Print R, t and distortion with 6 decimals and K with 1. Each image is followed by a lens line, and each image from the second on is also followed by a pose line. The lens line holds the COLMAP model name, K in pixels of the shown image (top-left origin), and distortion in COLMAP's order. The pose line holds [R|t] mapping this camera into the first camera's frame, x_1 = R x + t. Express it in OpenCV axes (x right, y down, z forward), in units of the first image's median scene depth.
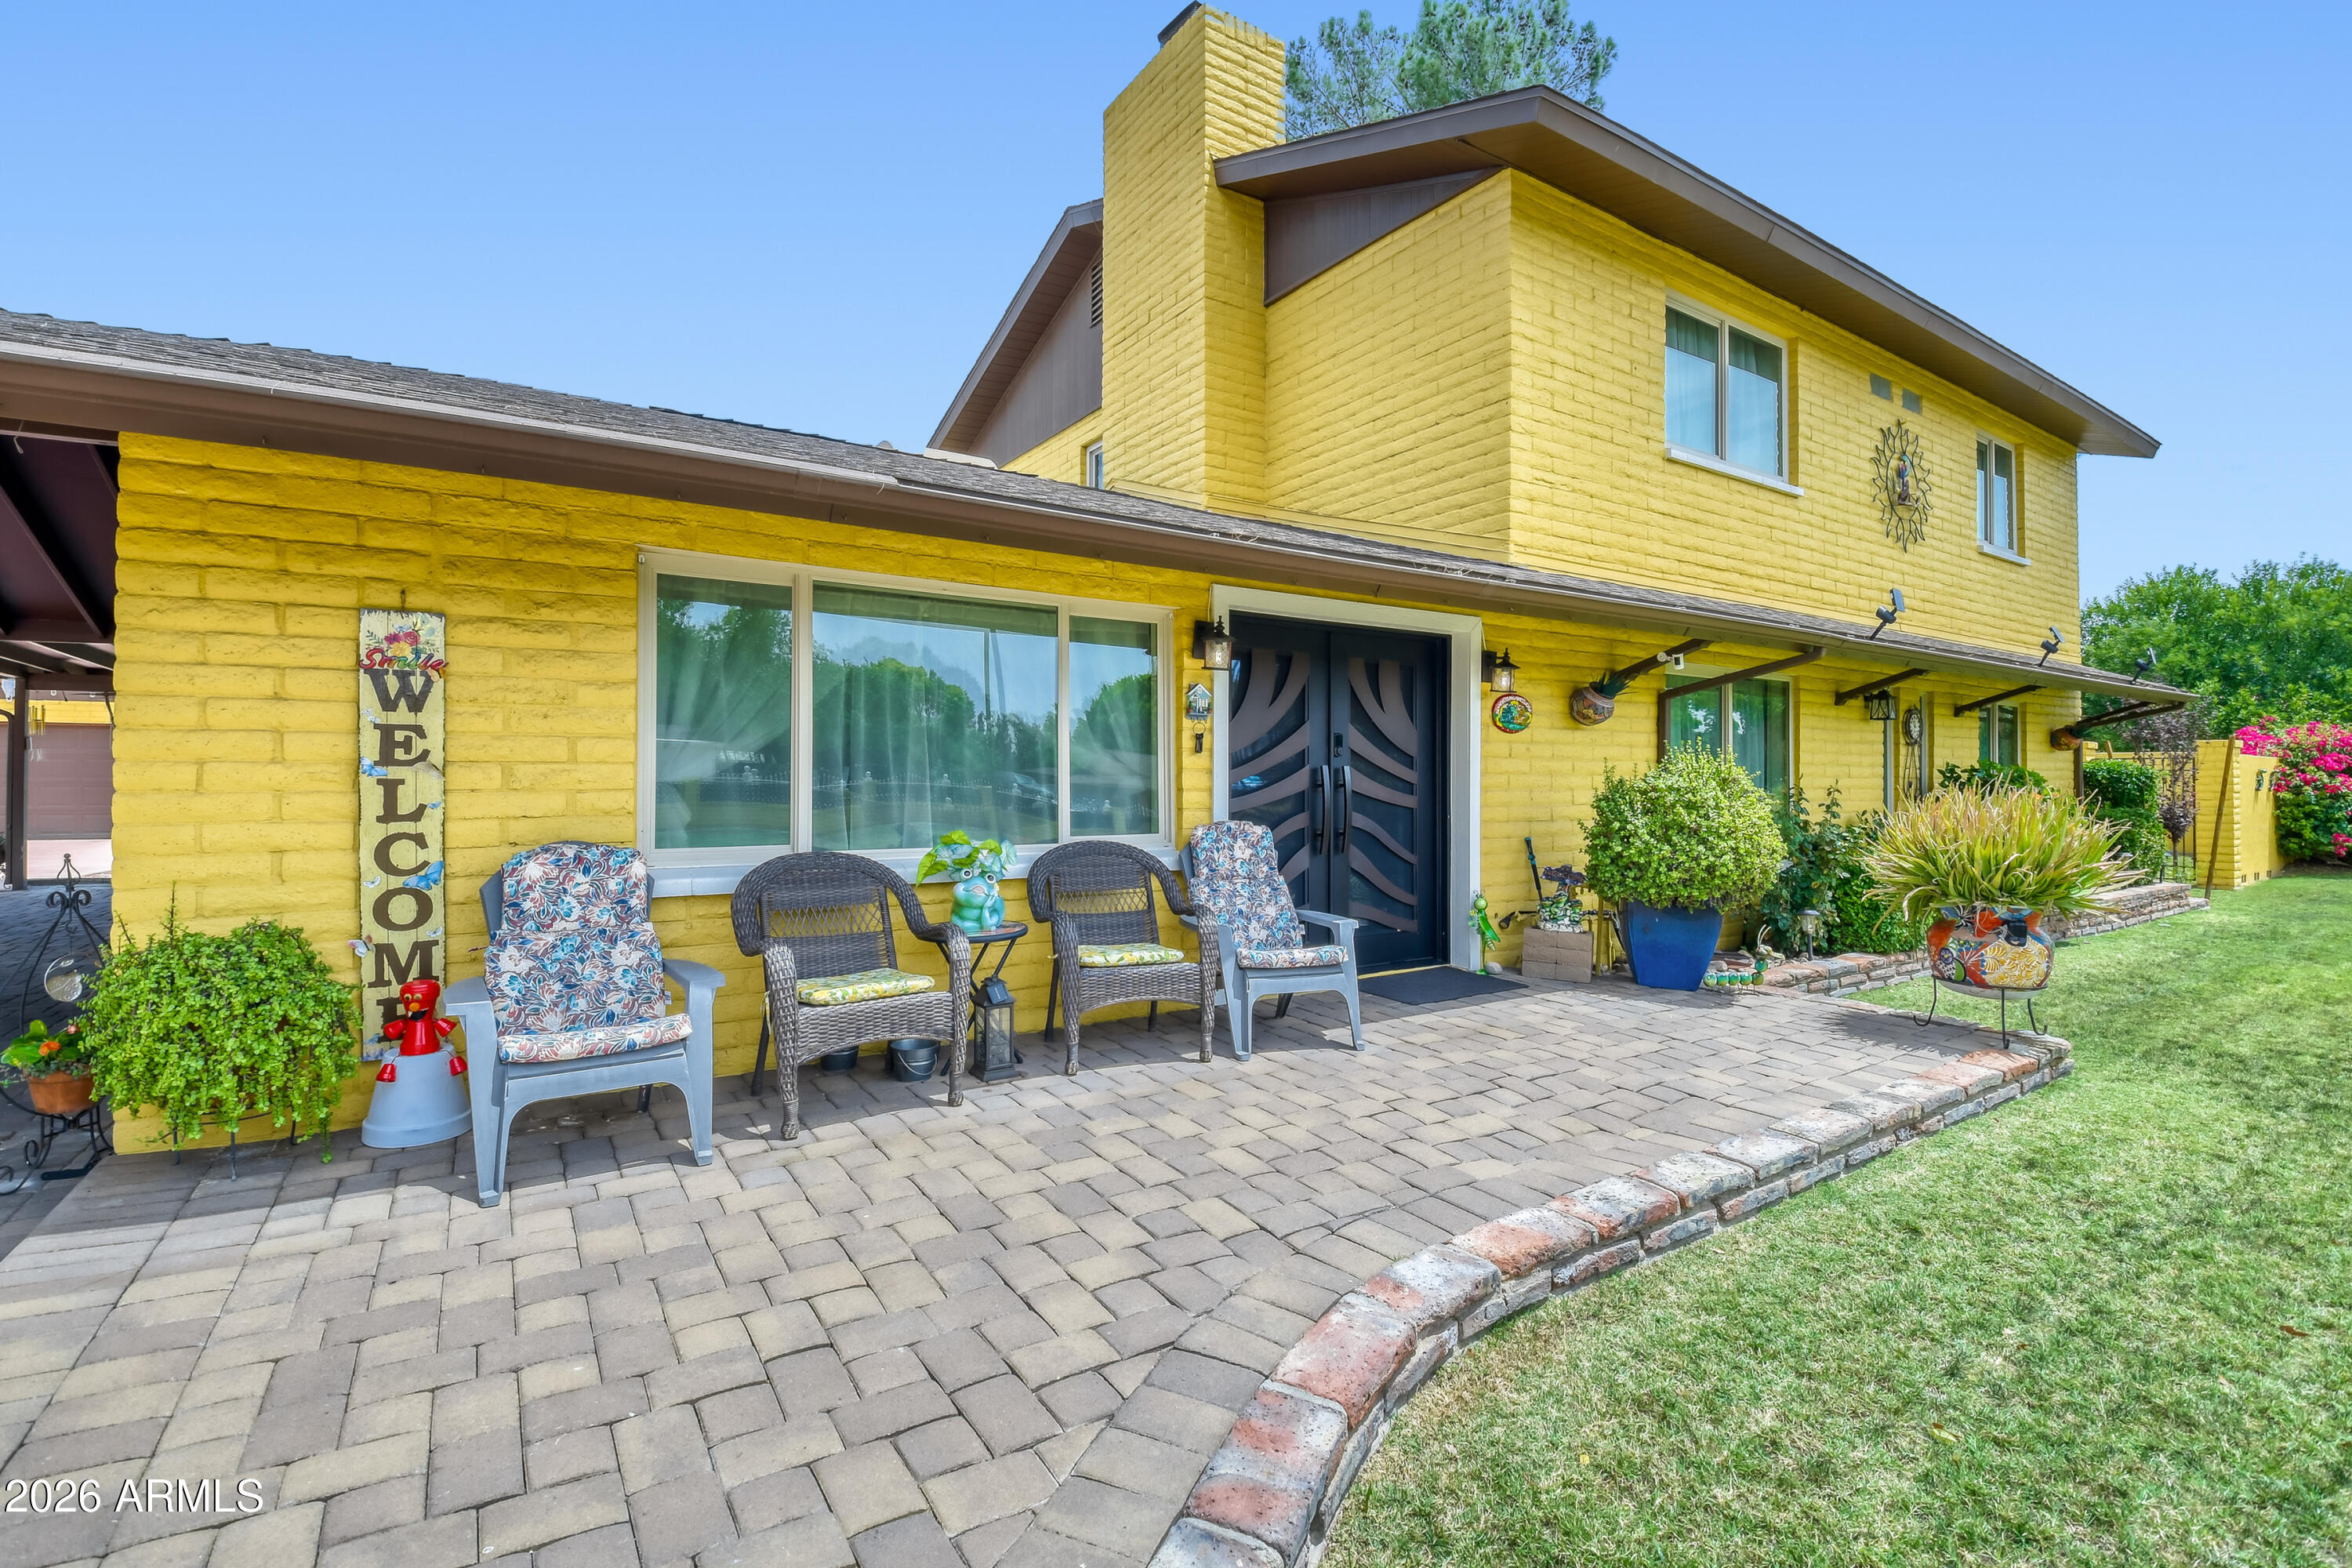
lens RADIAL K [[1073.8, 0, 1176.0], [0, 1073.8, 784.0], [0, 0, 1]] dist [0.002061, 0.000285]
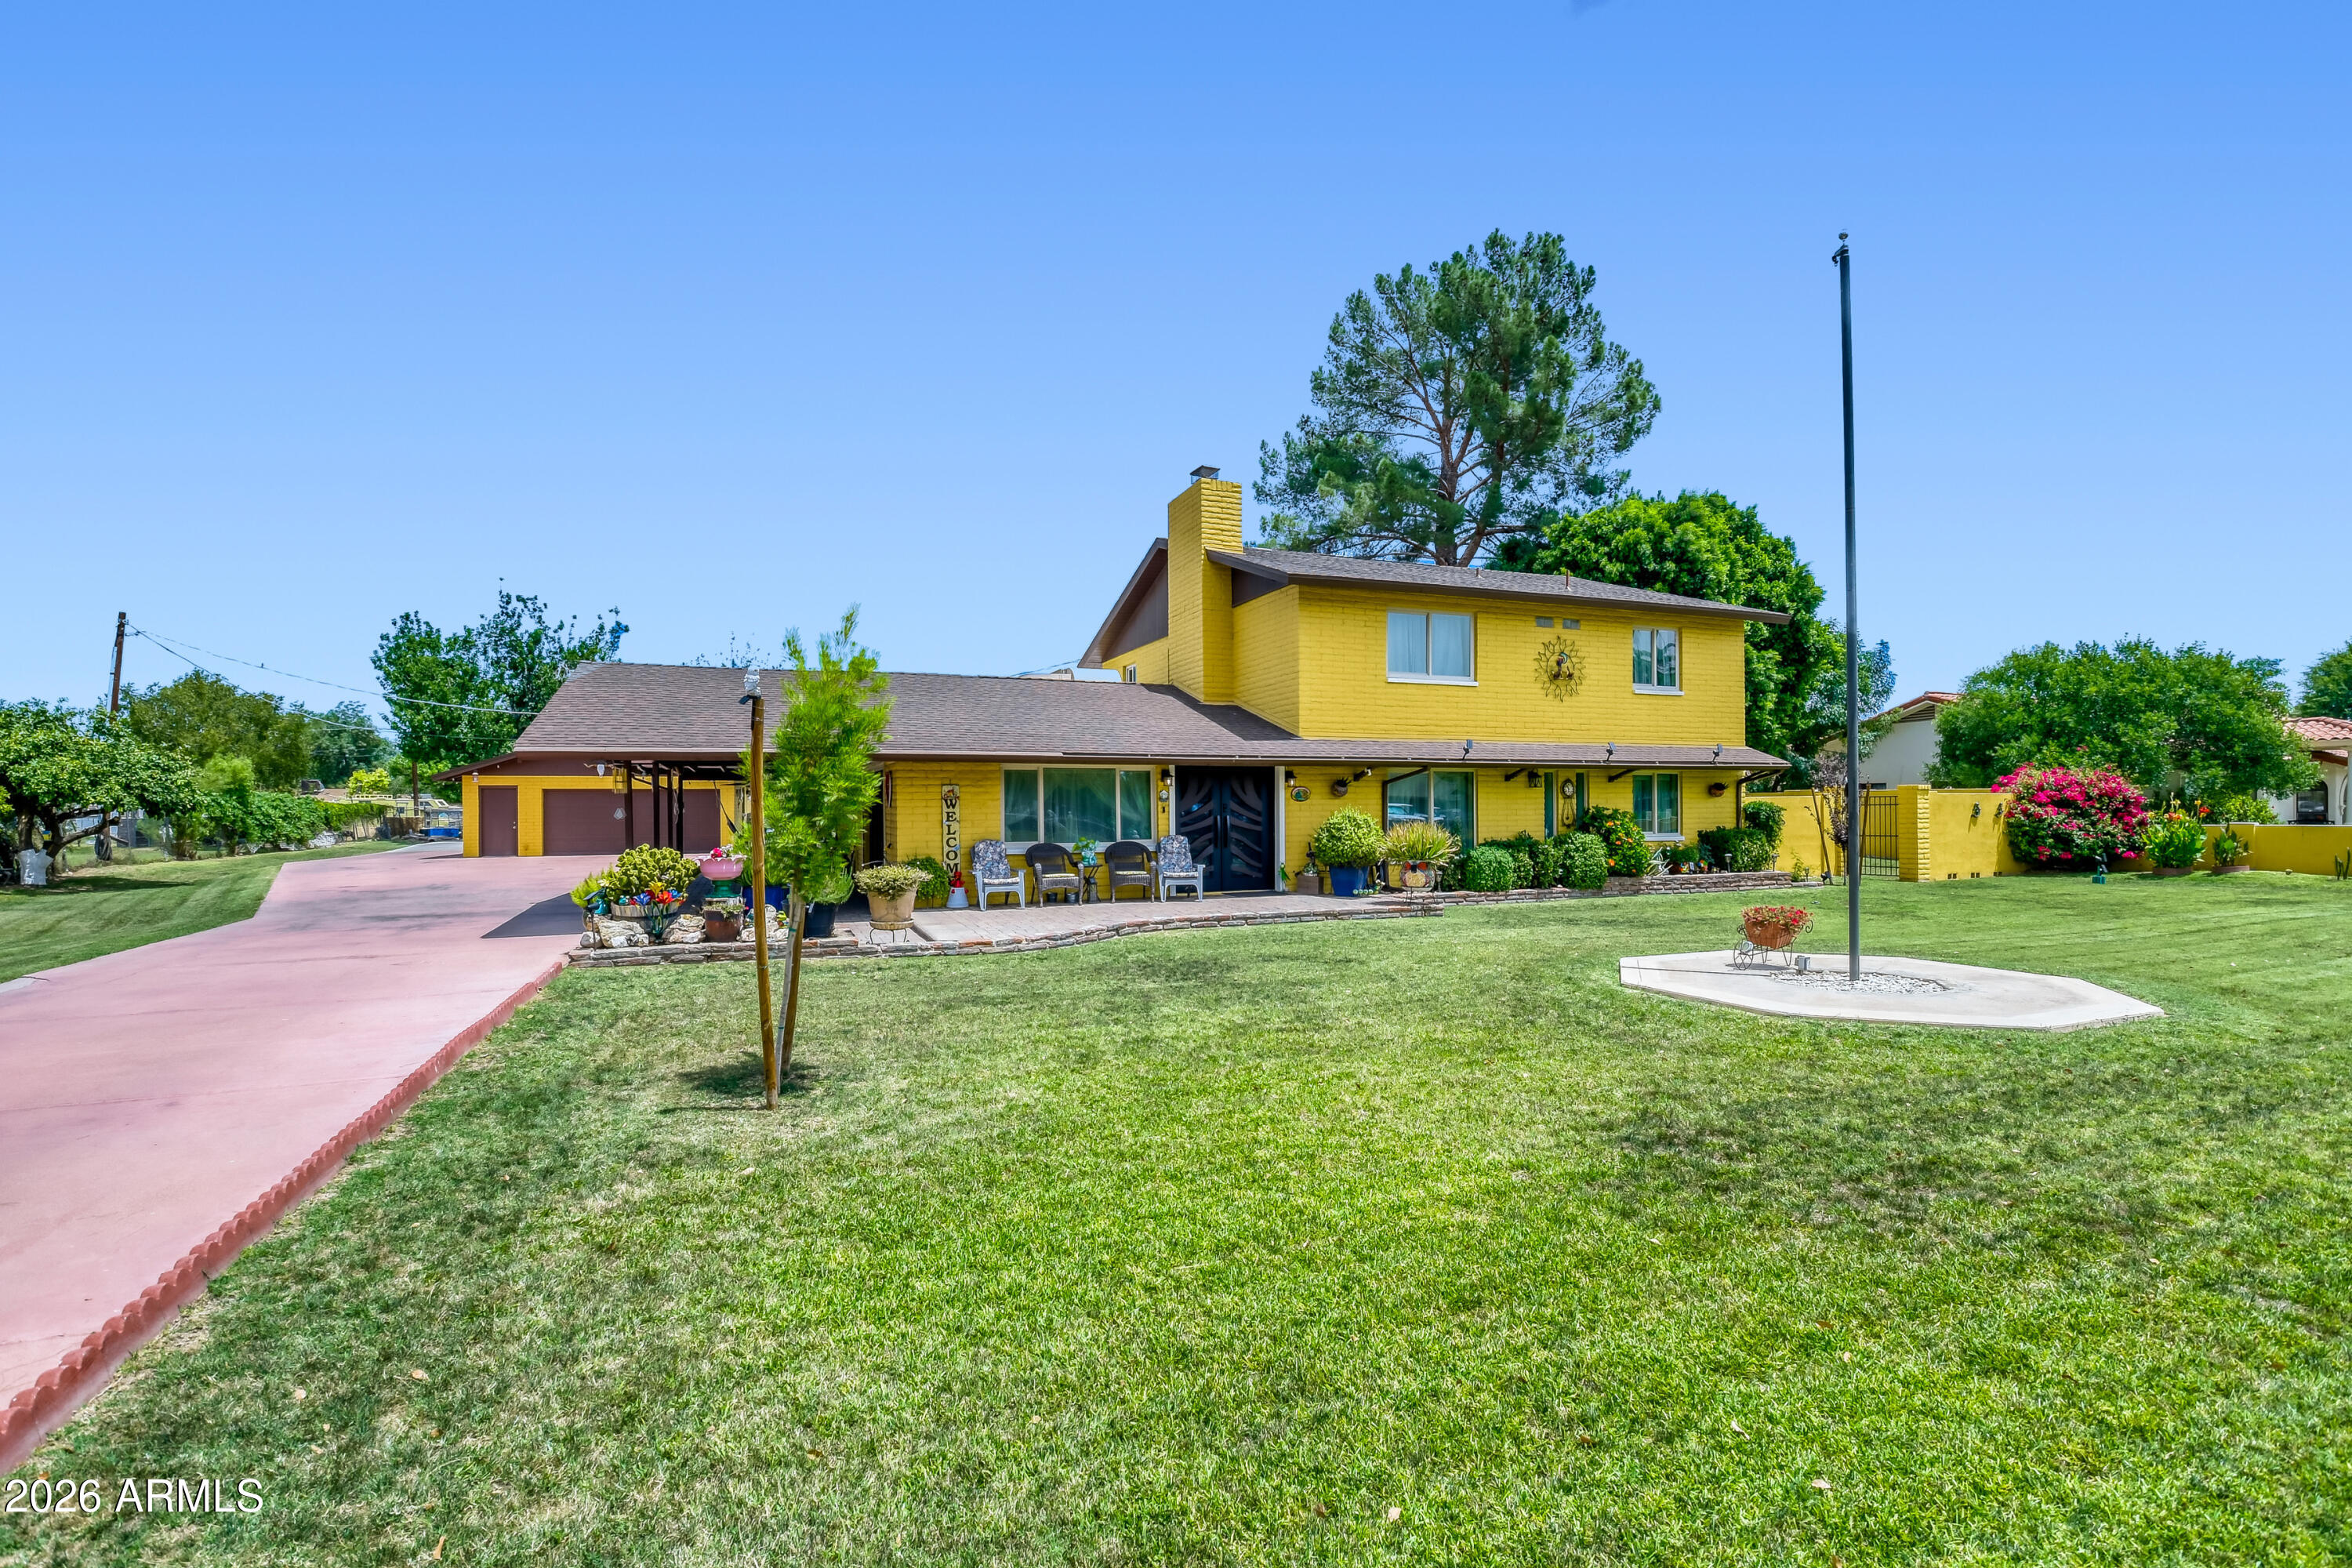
lens RADIAL K [[1037.4, 0, 1176.0], [0, 1037.4, 784.0], [0, 0, 1]] dist [-0.000530, -0.000017]
pose [[0.983918, -0.013916, -0.178080, 0.501883], [0.008829, 0.999531, -0.029327, -0.020787], [0.178405, 0.027283, 0.983579, -1.637028]]
